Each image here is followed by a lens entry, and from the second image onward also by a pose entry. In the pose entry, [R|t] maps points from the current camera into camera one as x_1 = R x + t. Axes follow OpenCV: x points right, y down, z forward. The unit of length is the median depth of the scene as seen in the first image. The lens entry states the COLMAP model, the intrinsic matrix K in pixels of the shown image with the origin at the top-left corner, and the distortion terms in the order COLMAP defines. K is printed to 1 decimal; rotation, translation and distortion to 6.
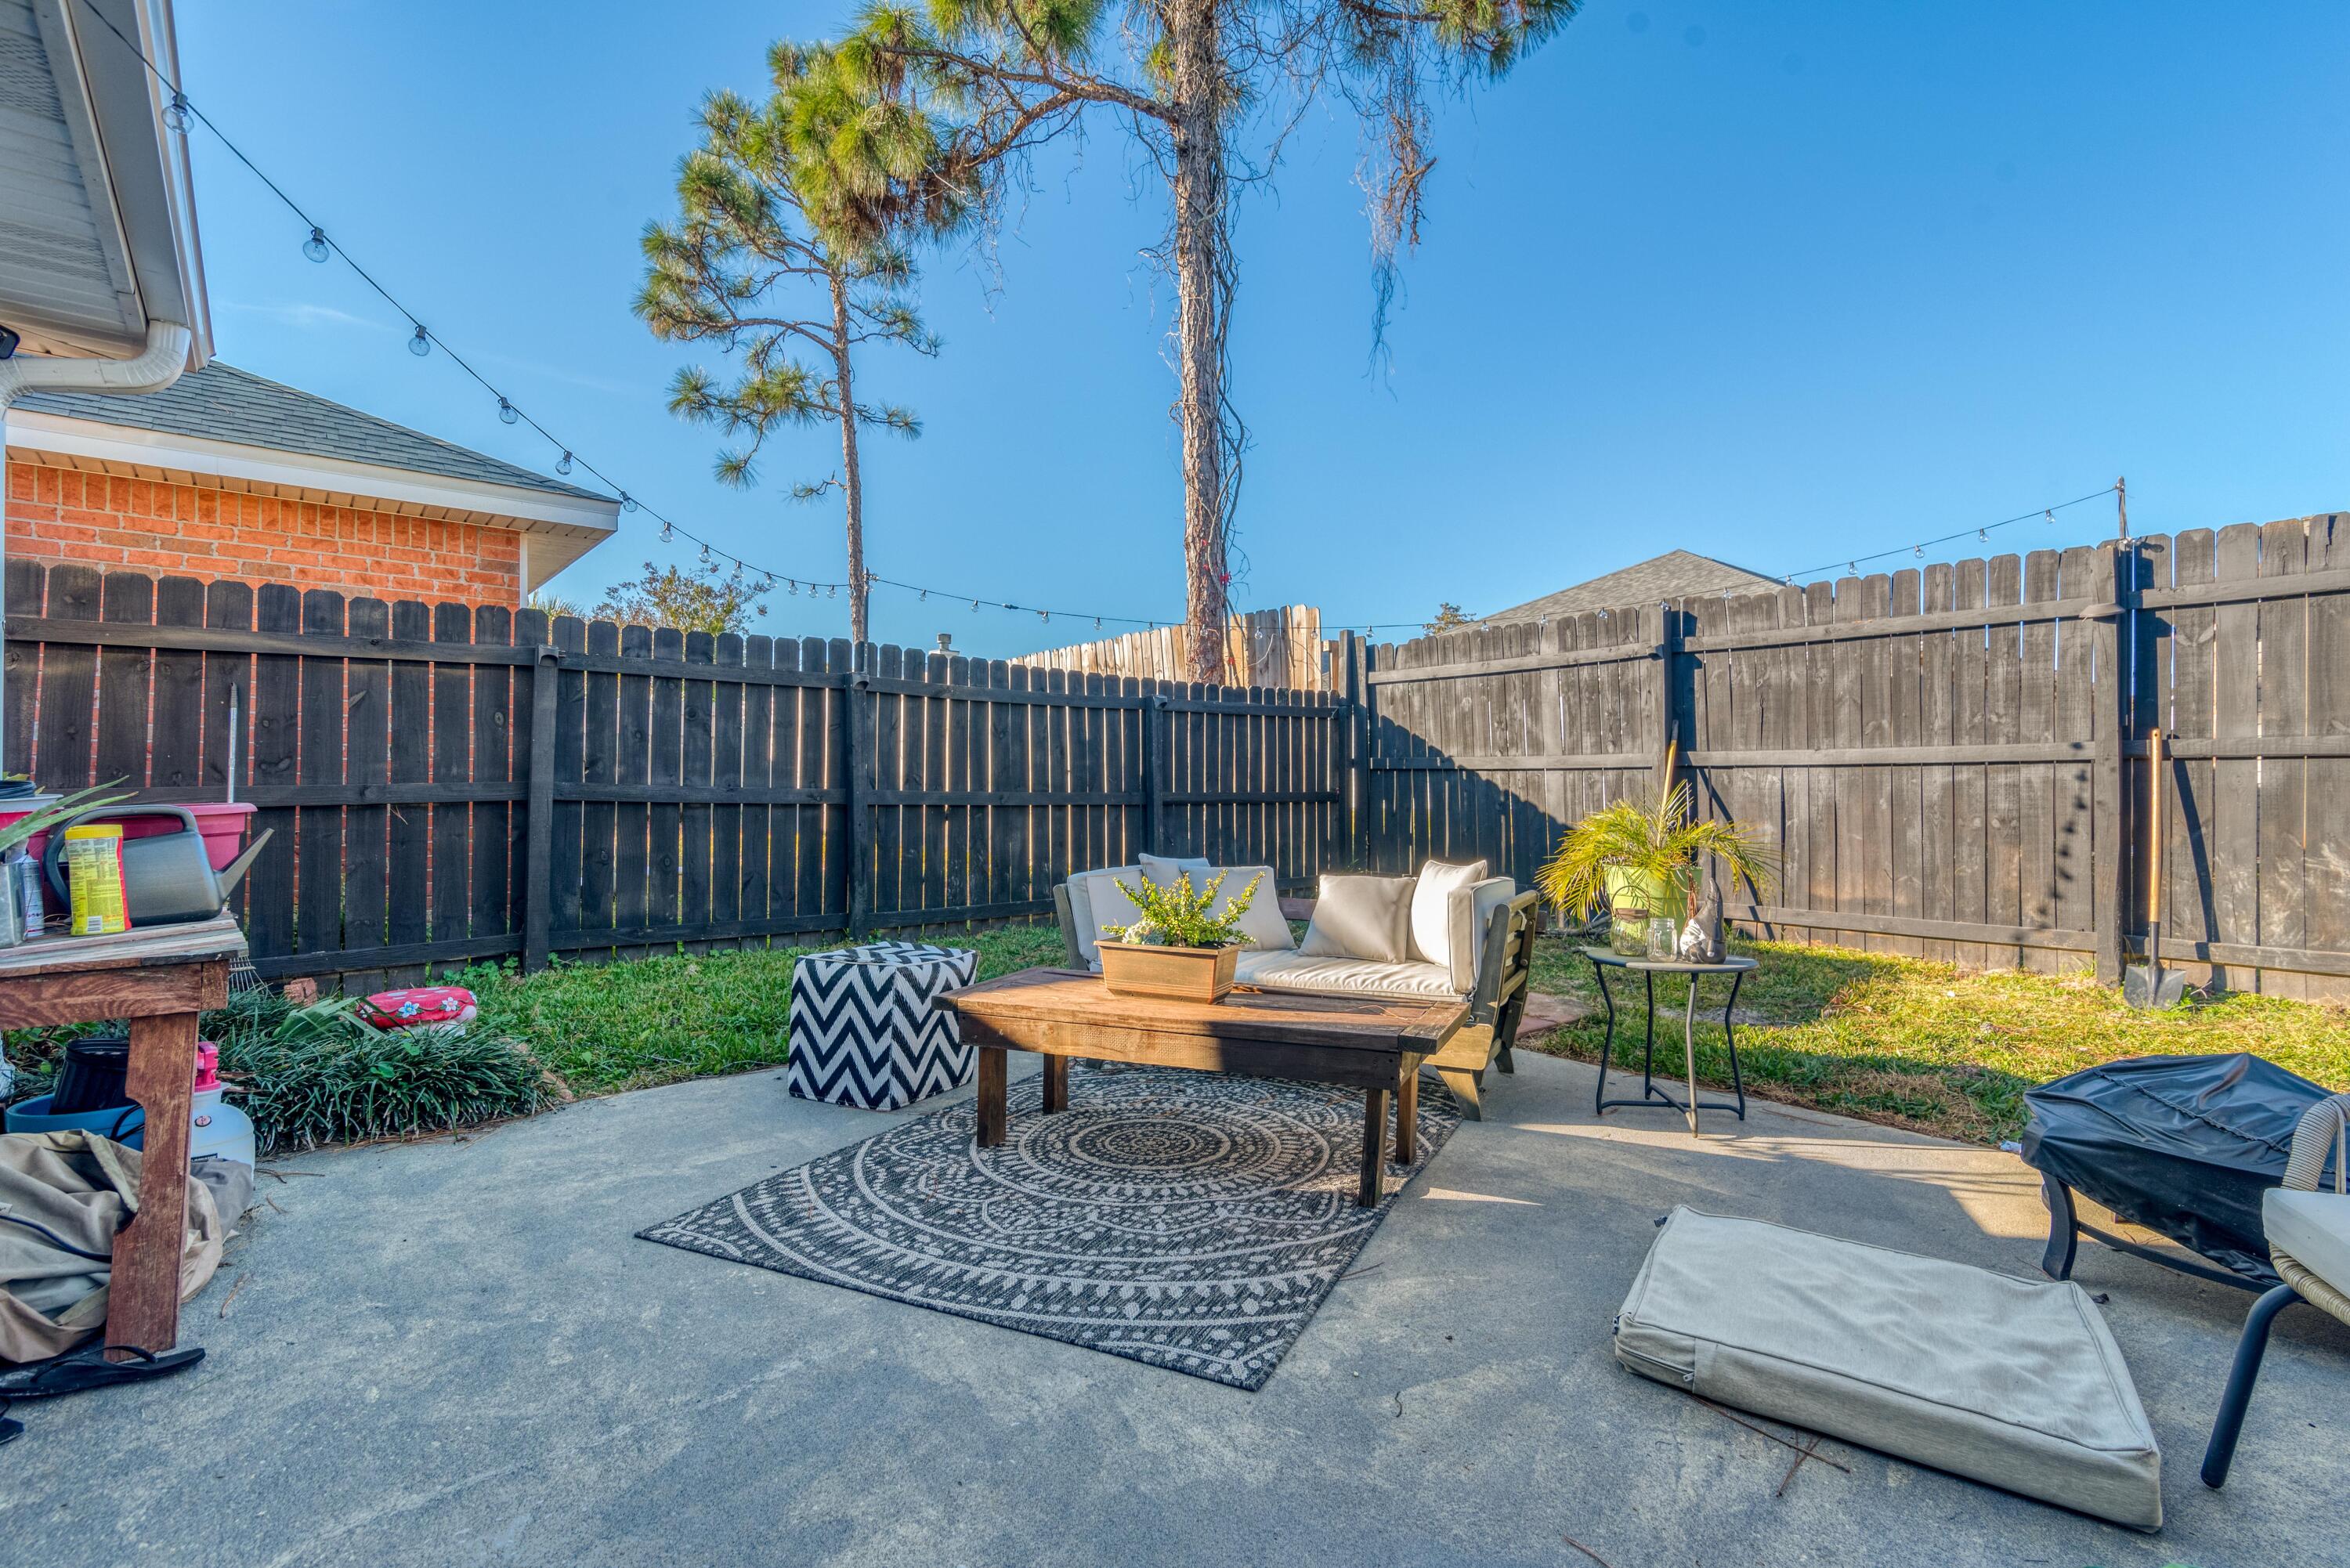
lens RADIAL K [[1071.8, 0, 1190.7], [0, 1071.8, 773.2], [0, 0, 1]] dist [0.016027, -0.000221]
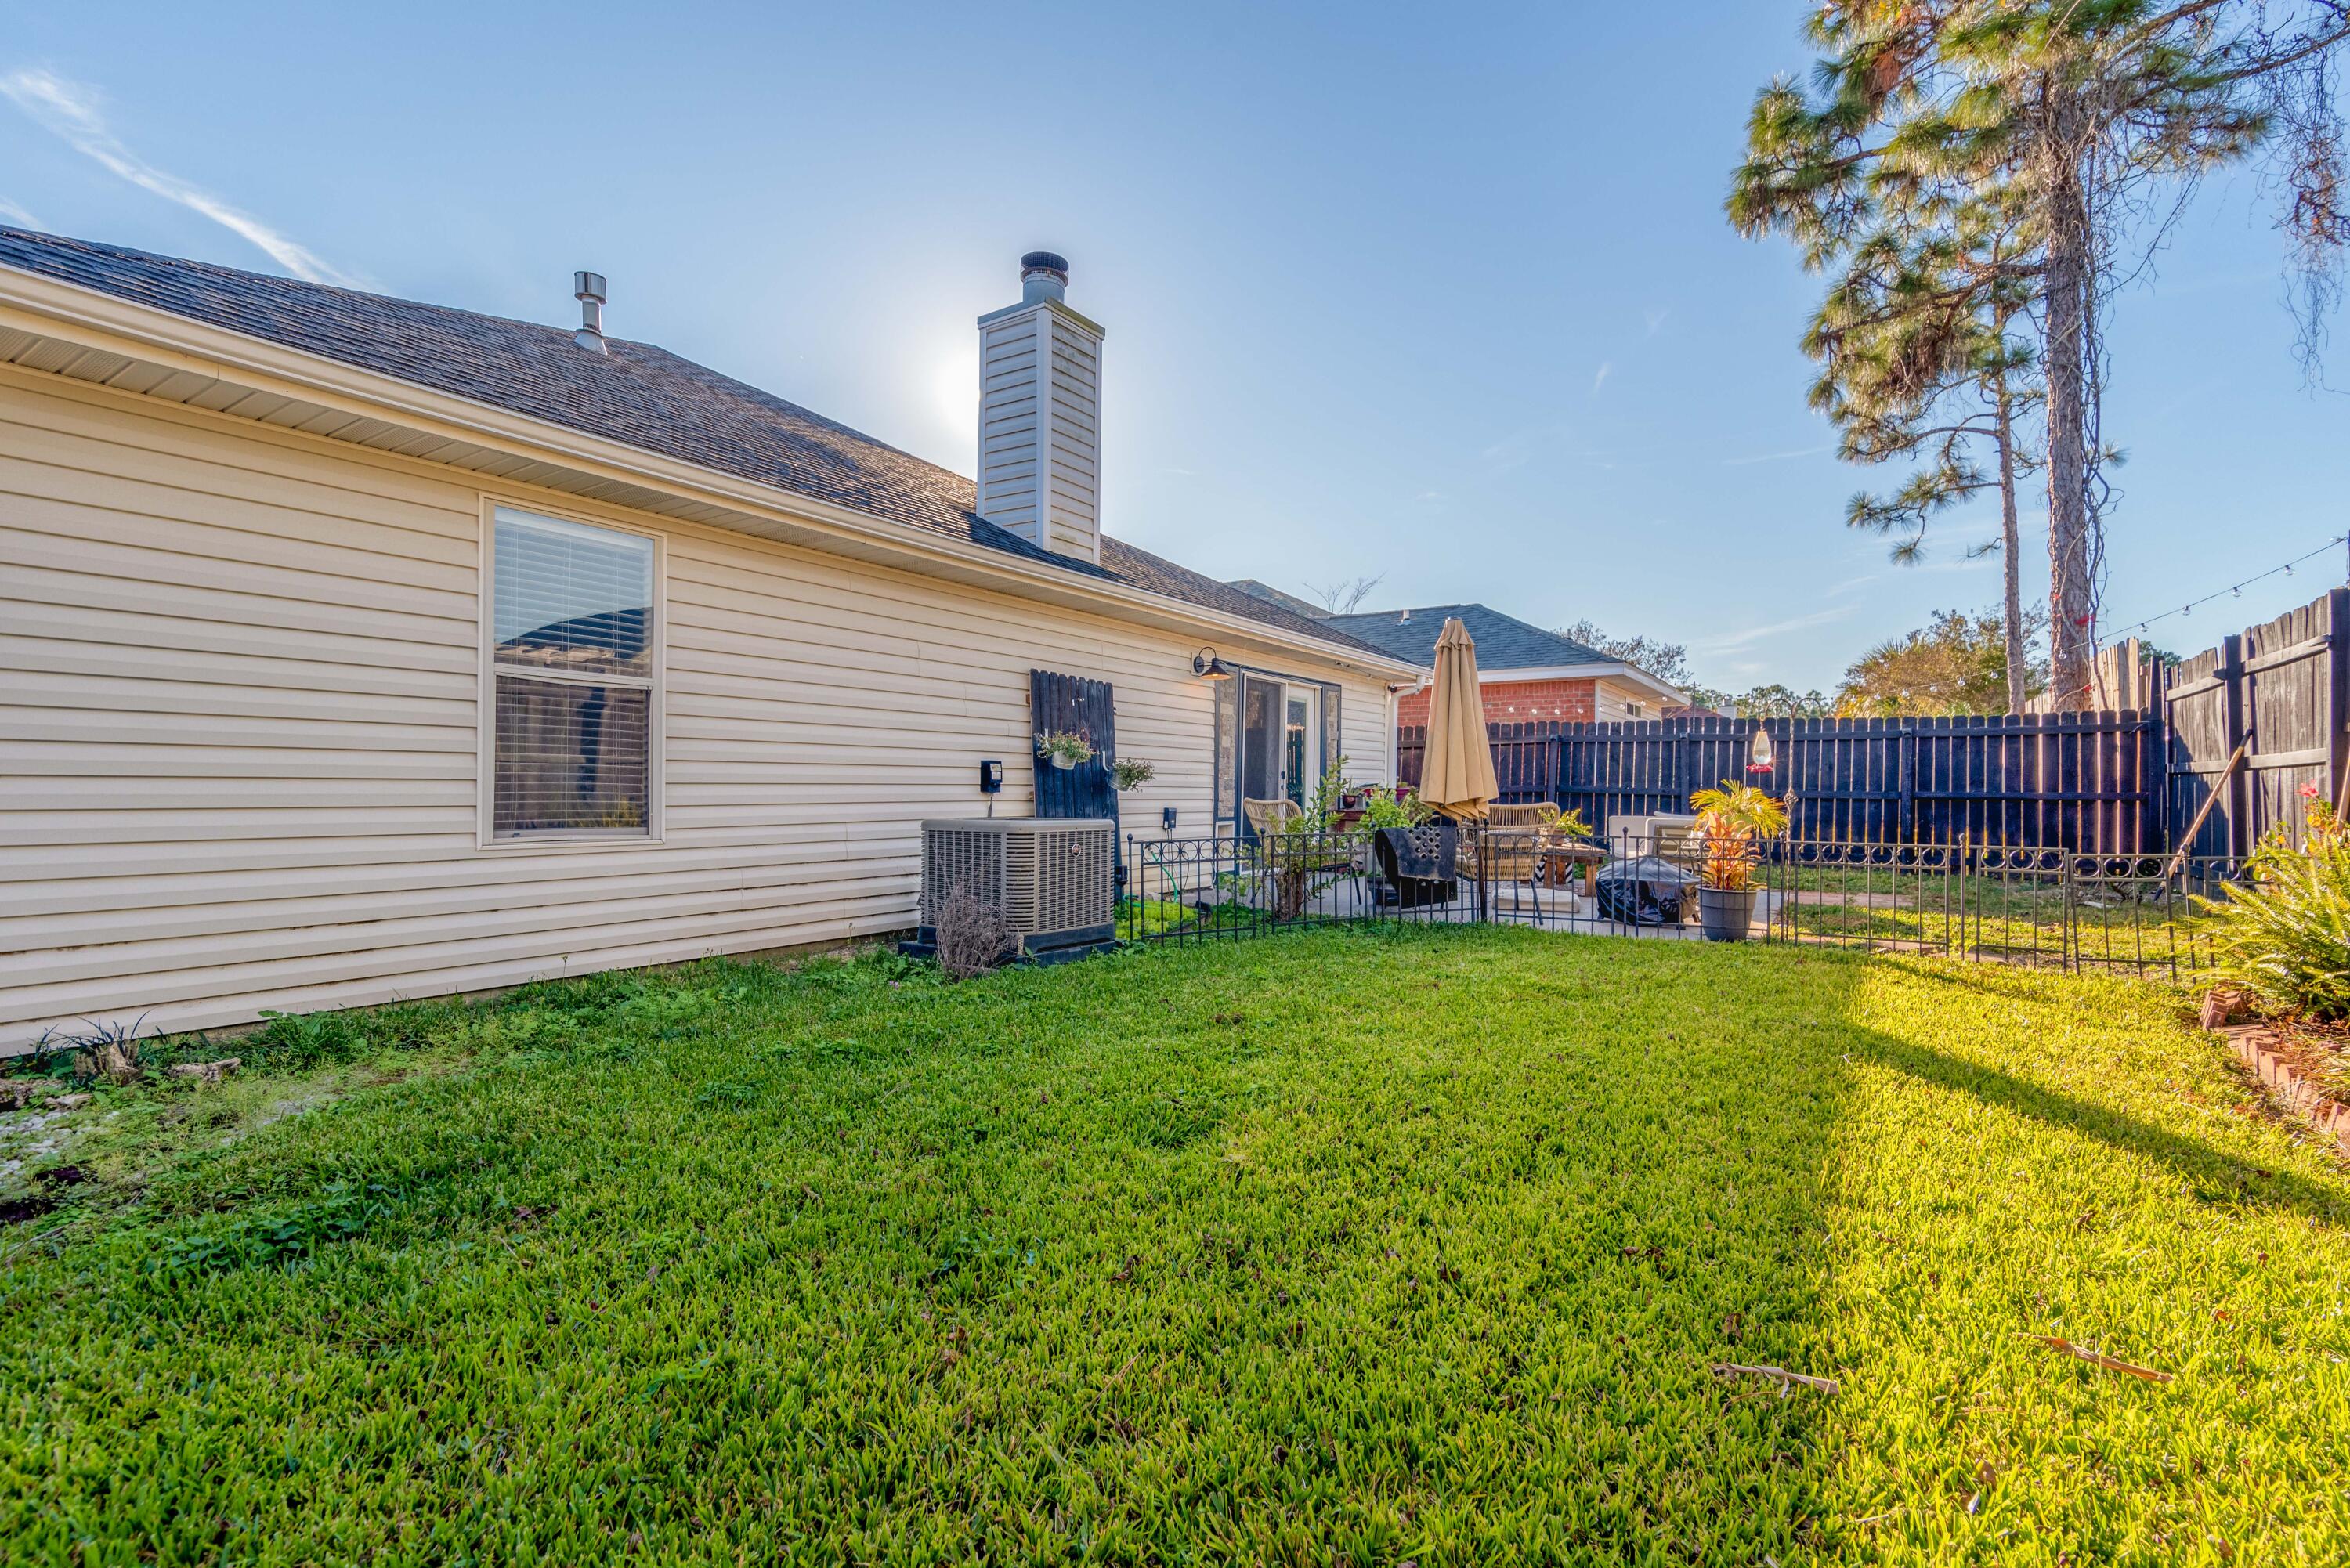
lens RADIAL K [[1071.8, 0, 1190.7], [0, 1071.8, 773.2], [0, 0, 1]] dist [0.016027, -0.000221]
pose [[0.277693, -0.017569, -0.960509, 0.925889], [0.006546, 0.999844, -0.016396, 0.007901], [0.960648, -0.001734, 0.277764, -0.325771]]
